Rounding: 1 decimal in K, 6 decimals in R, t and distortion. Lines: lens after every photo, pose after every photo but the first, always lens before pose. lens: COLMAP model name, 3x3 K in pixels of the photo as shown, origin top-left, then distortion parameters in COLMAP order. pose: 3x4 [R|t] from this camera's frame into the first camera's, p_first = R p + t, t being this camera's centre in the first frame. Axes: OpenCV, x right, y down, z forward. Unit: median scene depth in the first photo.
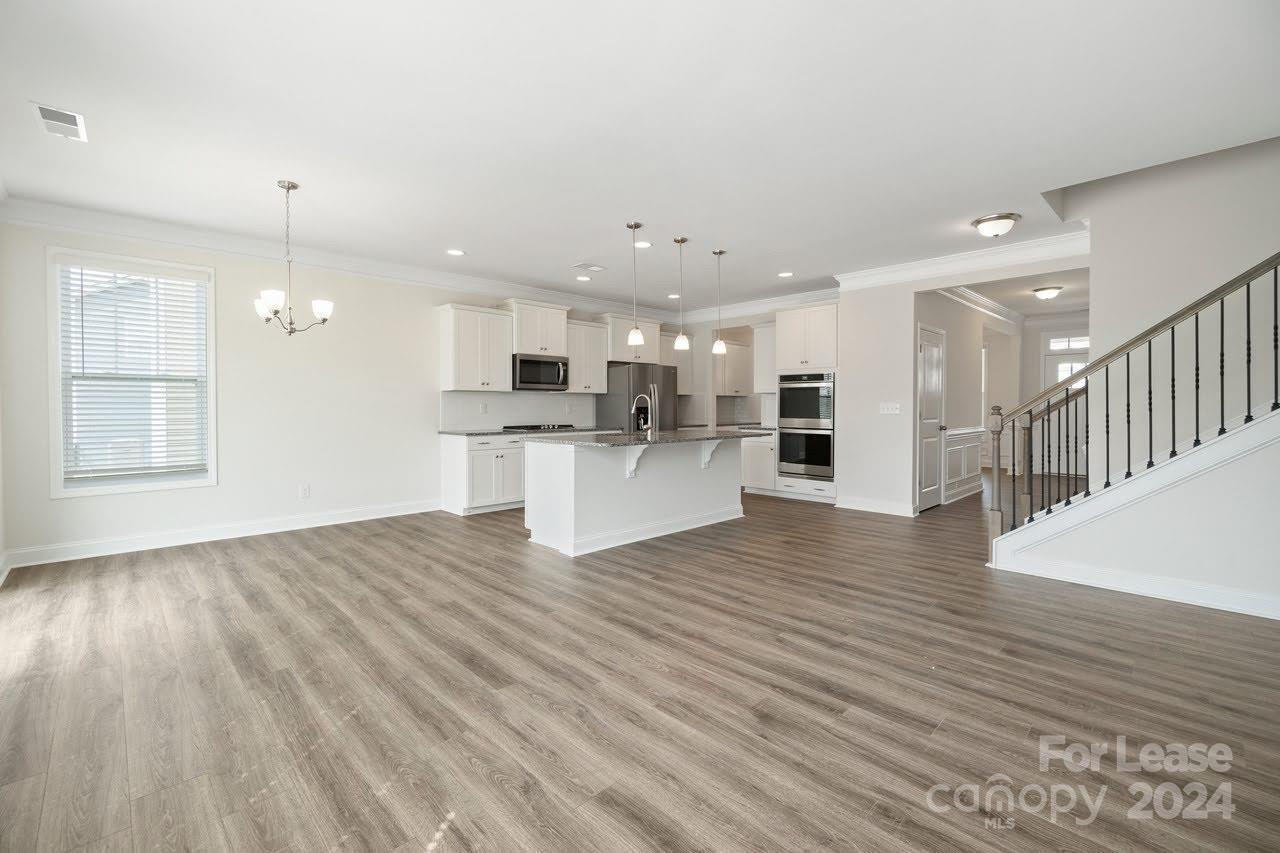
lens RADIAL K [[552.3, 0, 627.8], [0, 552.3, 406.6], [0, 0, 1]] dist [0.001022, -0.000810]
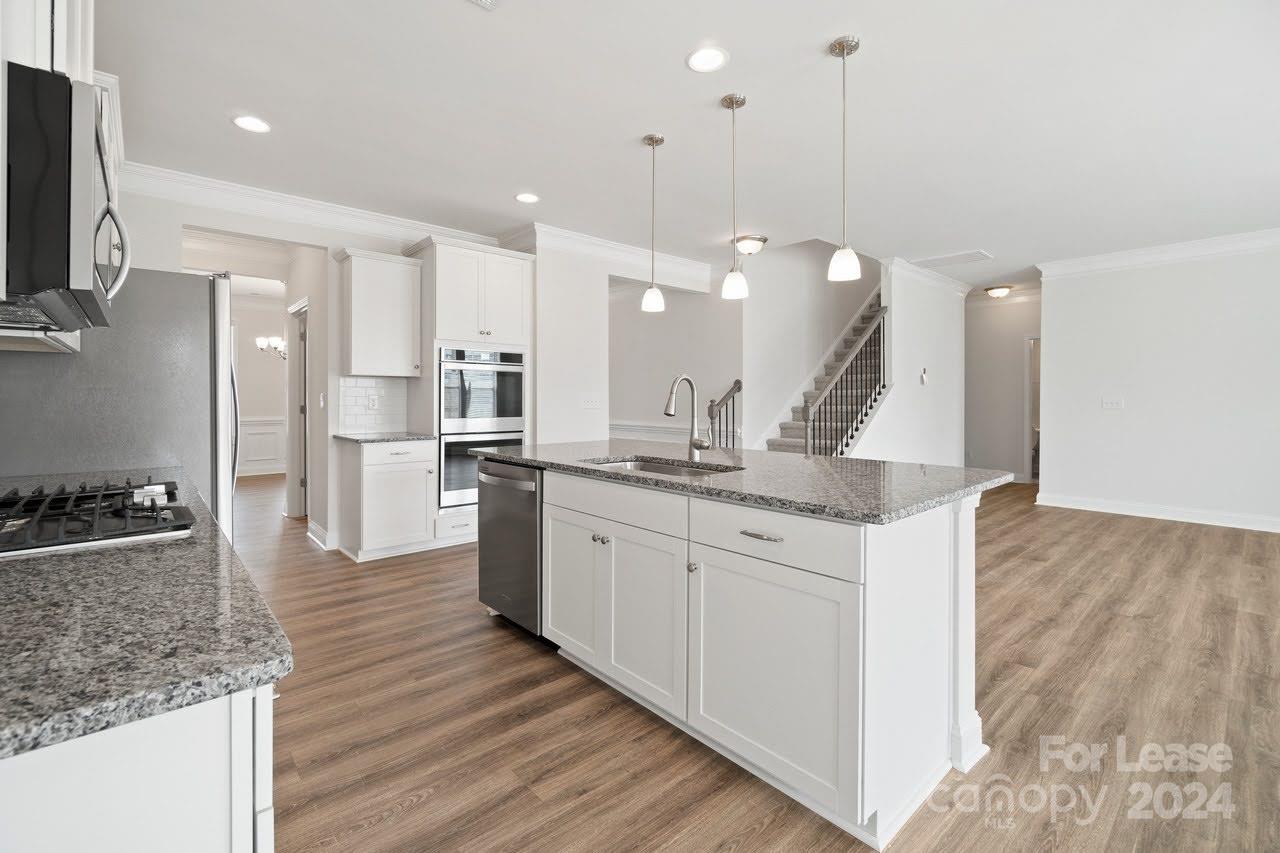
lens RADIAL K [[552.3, 0, 633.8], [0, 552.3, 399.3], [0, 0, 1]] dist [0.001022, -0.000810]
pose [[0.034942, -0.000052, 0.999389, -0.352661], [-0.001435, 0.999999, 0.000102, -0.001225], [-0.999388, -0.001438, 0.034942, 0.822569]]
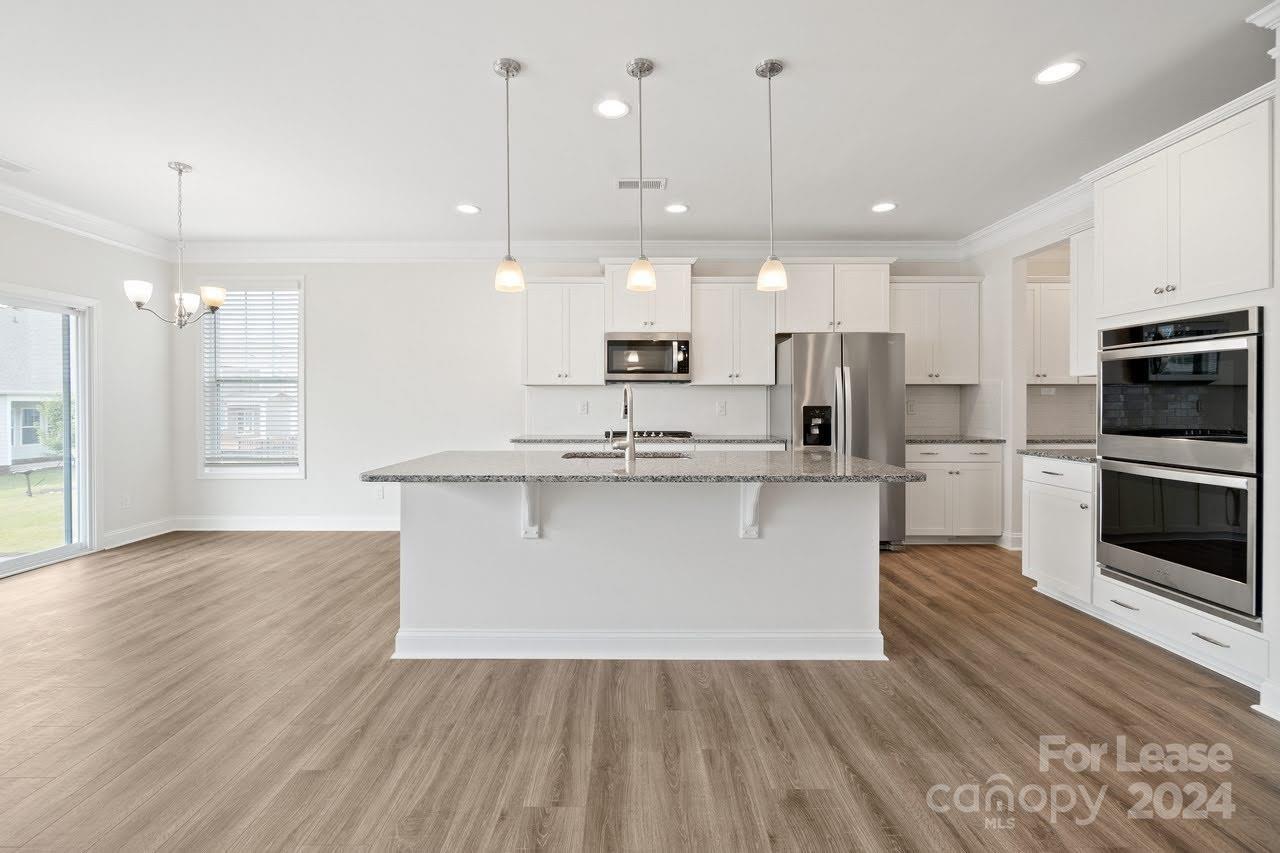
lens RADIAL K [[552.3, 0, 626.5], [0, 552.3, 403.6], [0, 0, 1]] dist [0.001022, -0.000810]
pose [[0.721985, 0.000800, -0.691908, 0.324056], [-0.000395, 1.000000, 0.000743, -0.002700], [0.691909, -0.000264, 0.721985, 0.485285]]
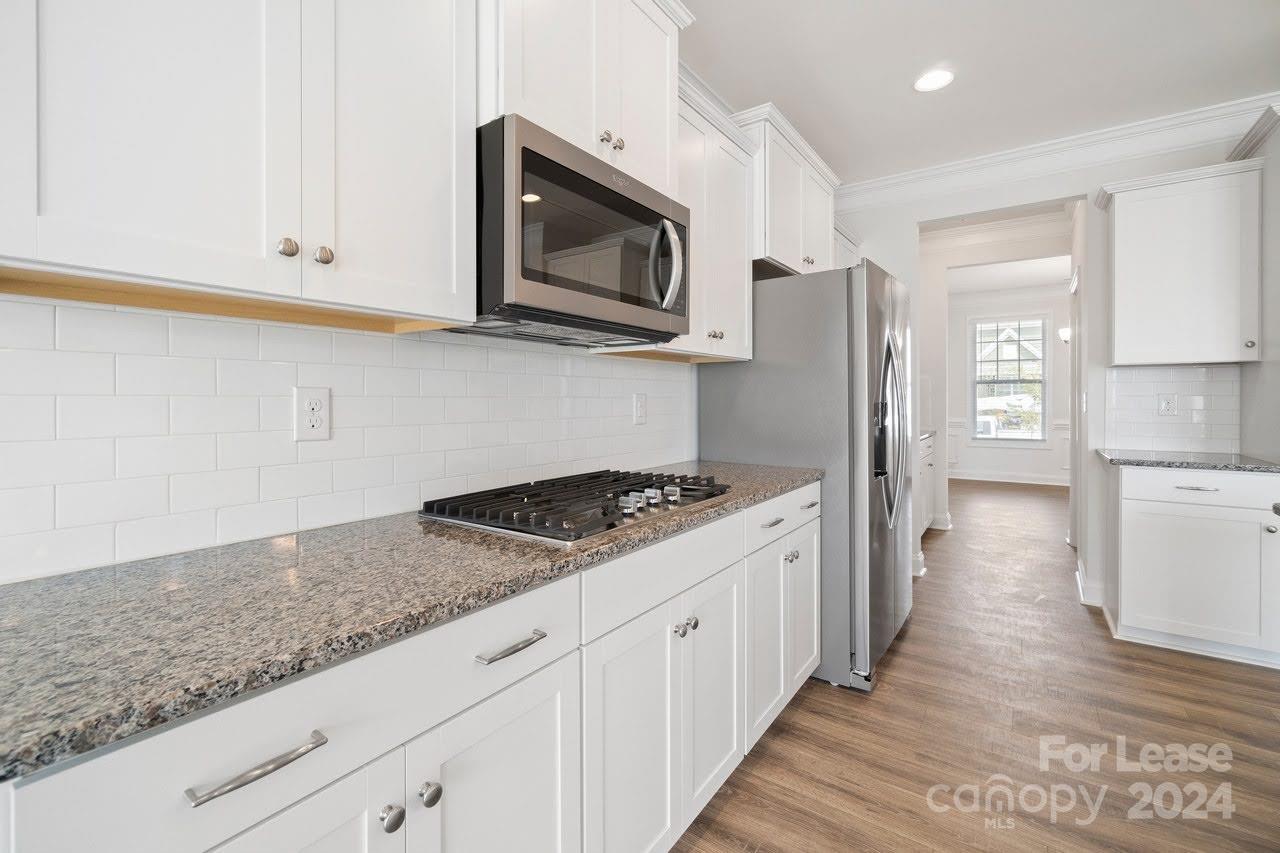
lens RADIAL K [[552.3, 0, 627.0], [0, 552.3, 400.4], [0, 0, 1]] dist [0.001022, -0.000810]
pose [[0.983628, 0.000329, 0.180212, -0.192557], [-0.001770, 0.999968, 0.007837, -0.002805], [-0.180203, -0.008027, 0.983597, 0.804632]]
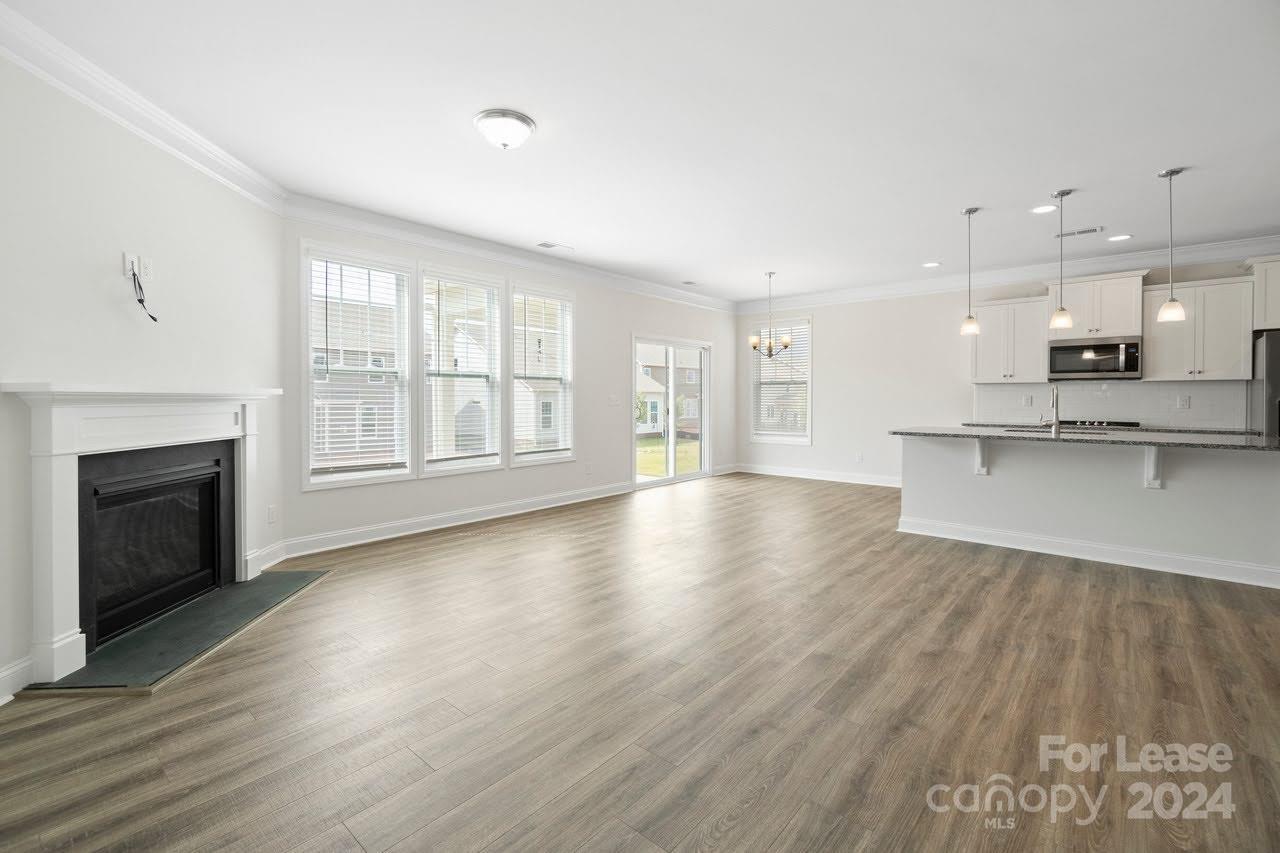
lens RADIAL K [[552.3, 0, 638.5], [0, 552.3, 403.4], [0, 0, 1]] dist [0.001022, -0.000810]
pose [[0.094275, 0.012360, -0.995469, 0.641562], [-0.001879, 0.999923, 0.012238, -0.002533], [0.995544, 0.000717, 0.094291, 0.235126]]
